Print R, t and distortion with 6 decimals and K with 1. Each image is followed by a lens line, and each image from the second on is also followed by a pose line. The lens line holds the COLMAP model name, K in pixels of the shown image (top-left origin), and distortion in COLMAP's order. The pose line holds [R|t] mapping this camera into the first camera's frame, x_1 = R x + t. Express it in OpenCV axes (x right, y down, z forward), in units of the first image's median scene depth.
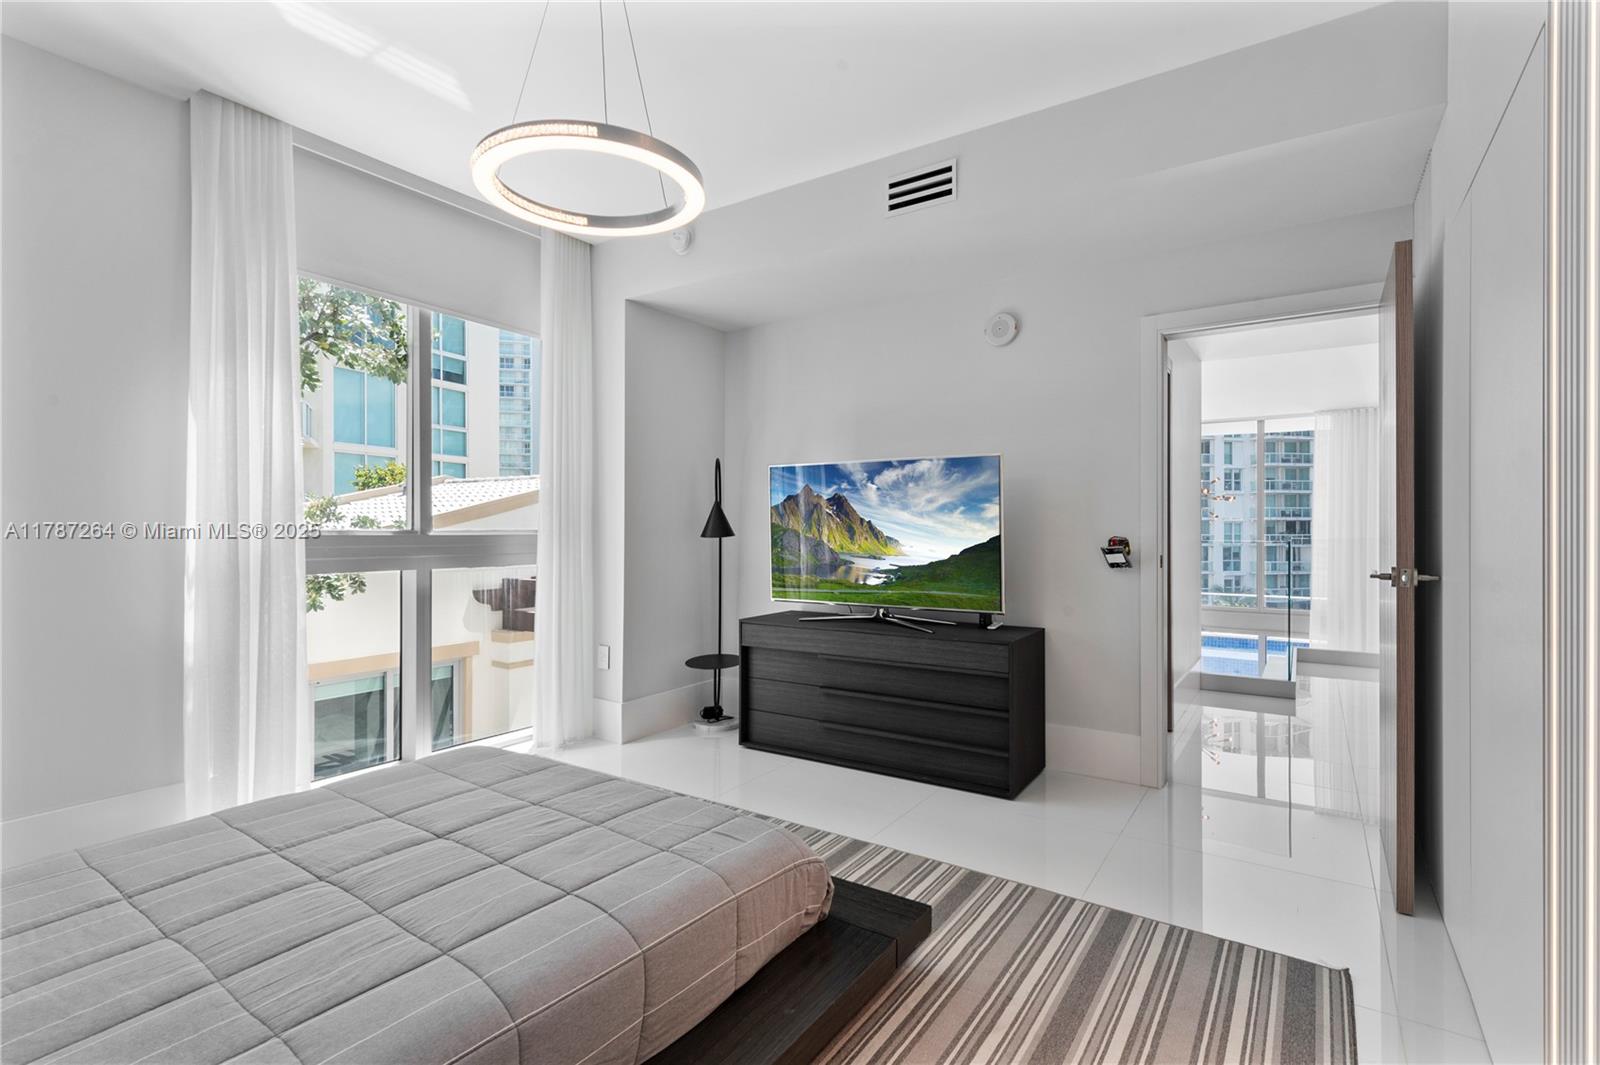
lens RADIAL K [[764.1, 0, 793.0], [0, 764.1, 529.2], [0, 0, 1]] dist [0.018812, -0.005954]
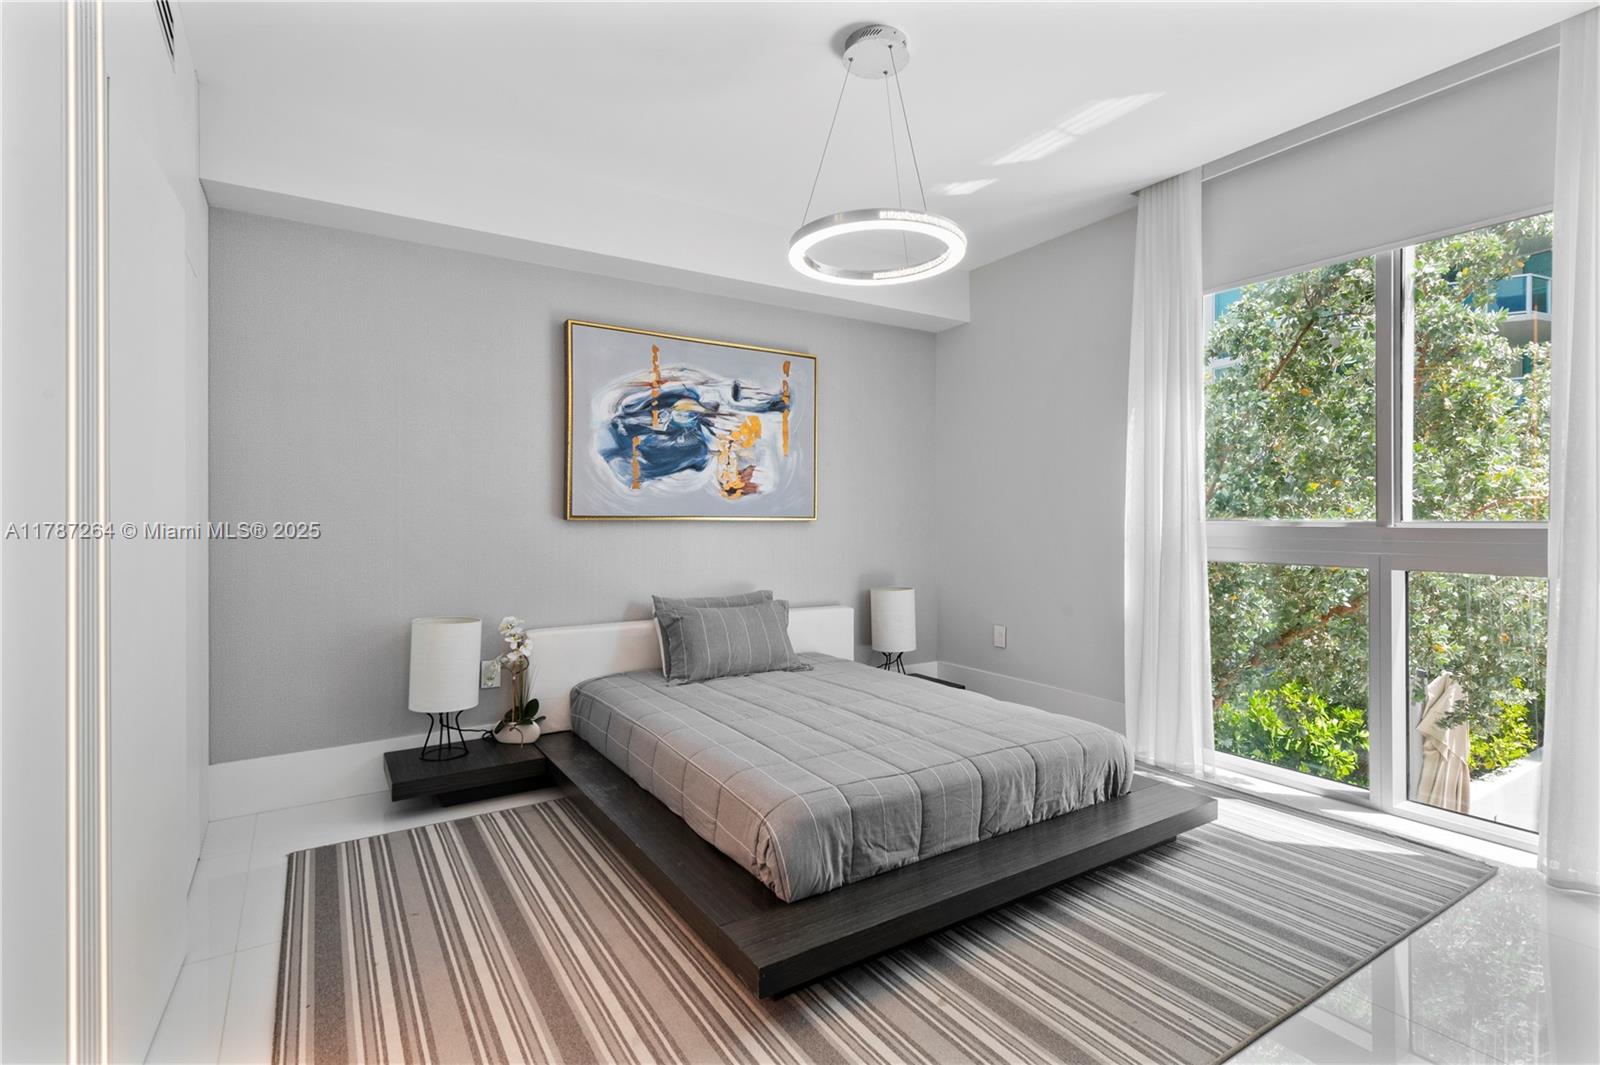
lens RADIAL K [[764.1, 0, 811.0], [0, 764.1, 526.4], [0, 0, 1]] dist [0.018812, -0.005954]
pose [[-0.391673, 0.000369, -0.920104, 0.966655], [0.000206, 1.000000, 0.000314, 0.009761], [0.920104, -0.000067, -0.391674, 1.435145]]
